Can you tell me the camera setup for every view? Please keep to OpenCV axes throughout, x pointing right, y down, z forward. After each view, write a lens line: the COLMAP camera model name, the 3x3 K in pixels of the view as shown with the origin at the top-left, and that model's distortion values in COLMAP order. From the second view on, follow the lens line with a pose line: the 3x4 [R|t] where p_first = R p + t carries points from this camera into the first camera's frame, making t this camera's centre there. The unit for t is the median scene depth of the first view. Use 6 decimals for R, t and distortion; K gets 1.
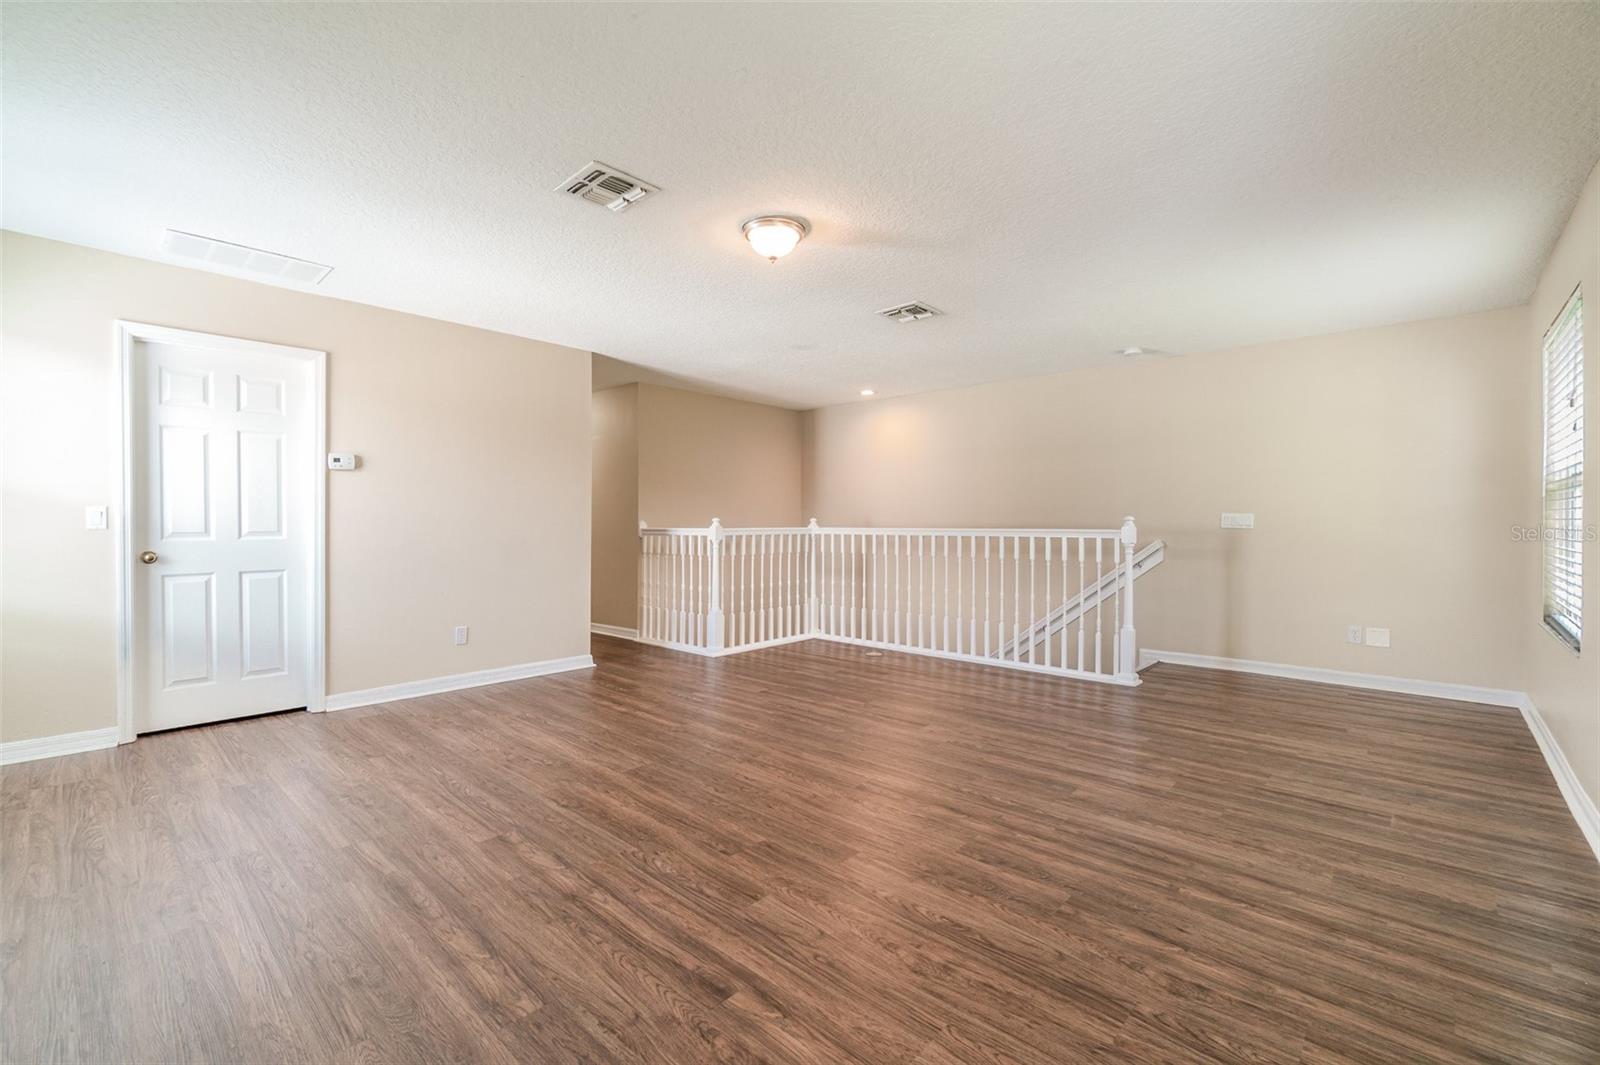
lens RADIAL K [[696.0, 0, 754.1], [0, 696.0, 525.0], [0, 0, 1]] dist [0.003836, 0.000731]
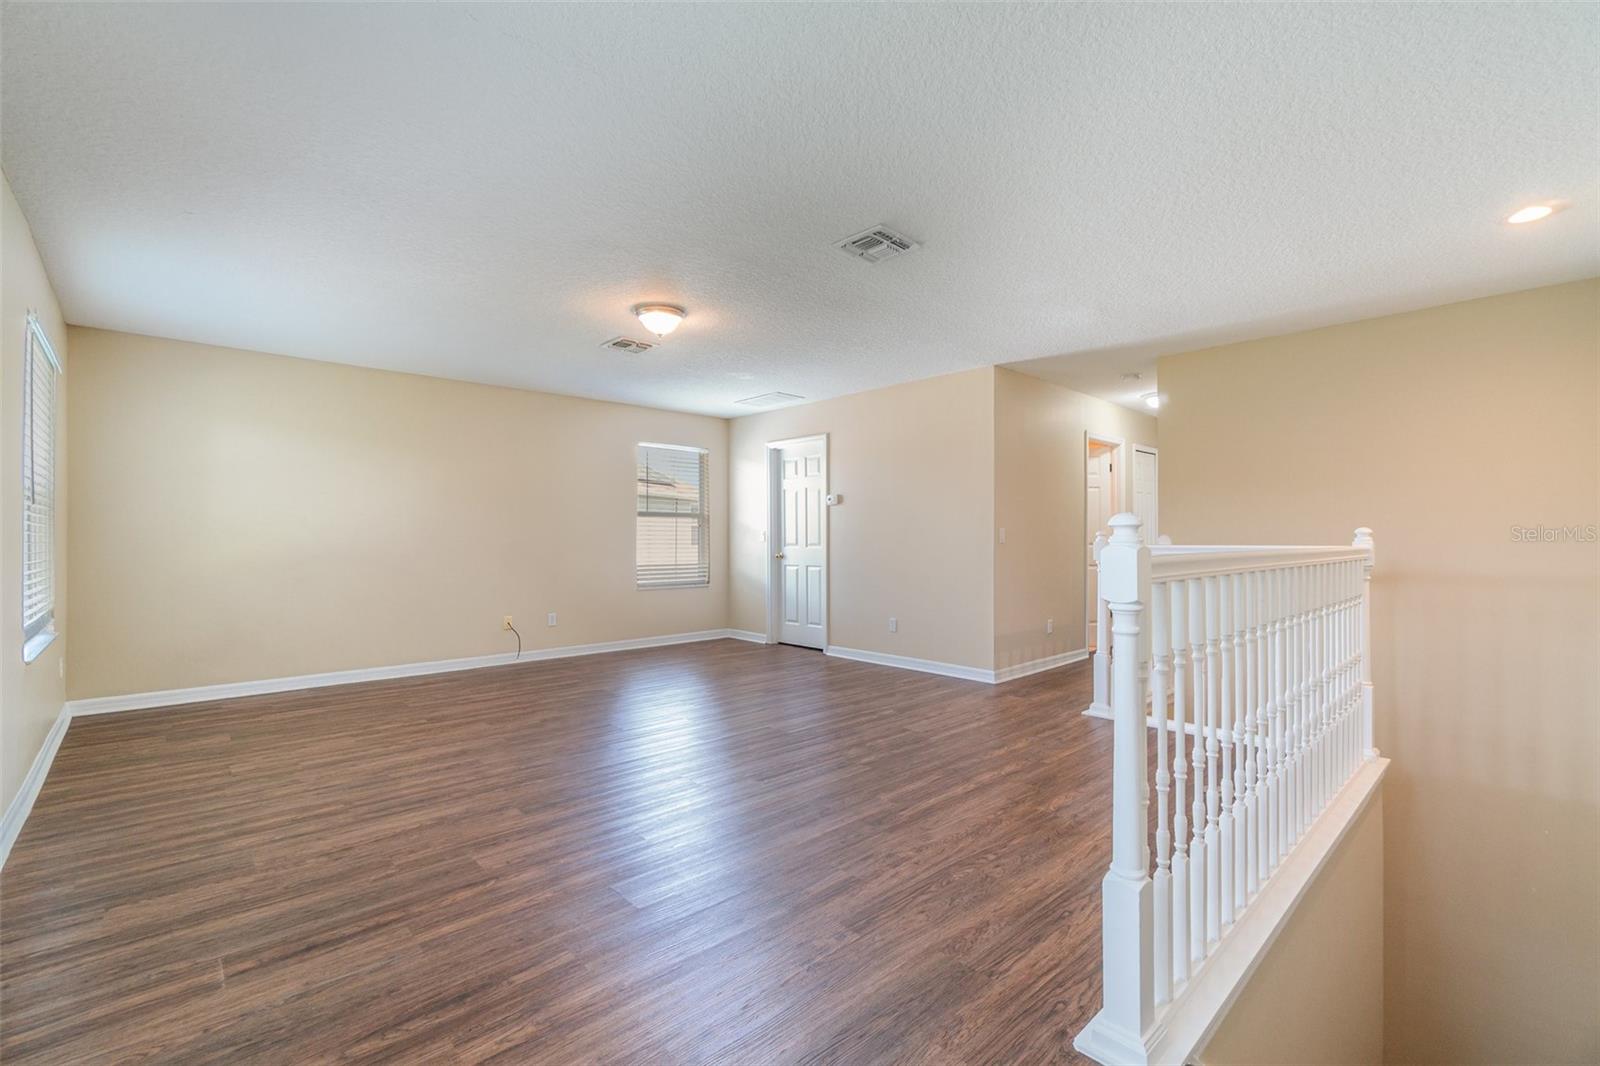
lens RADIAL K [[696.0, 0, 802.6], [0, 696.0, 535.9], [0, 0, 1]] dist [0.003836, 0.000731]
pose [[-0.059488, -0.006279, -0.998209, 1.716942], [-0.000398, 0.999980, -0.006267, 0.001537], [0.998229, 0.000025, -0.059490, 1.764419]]
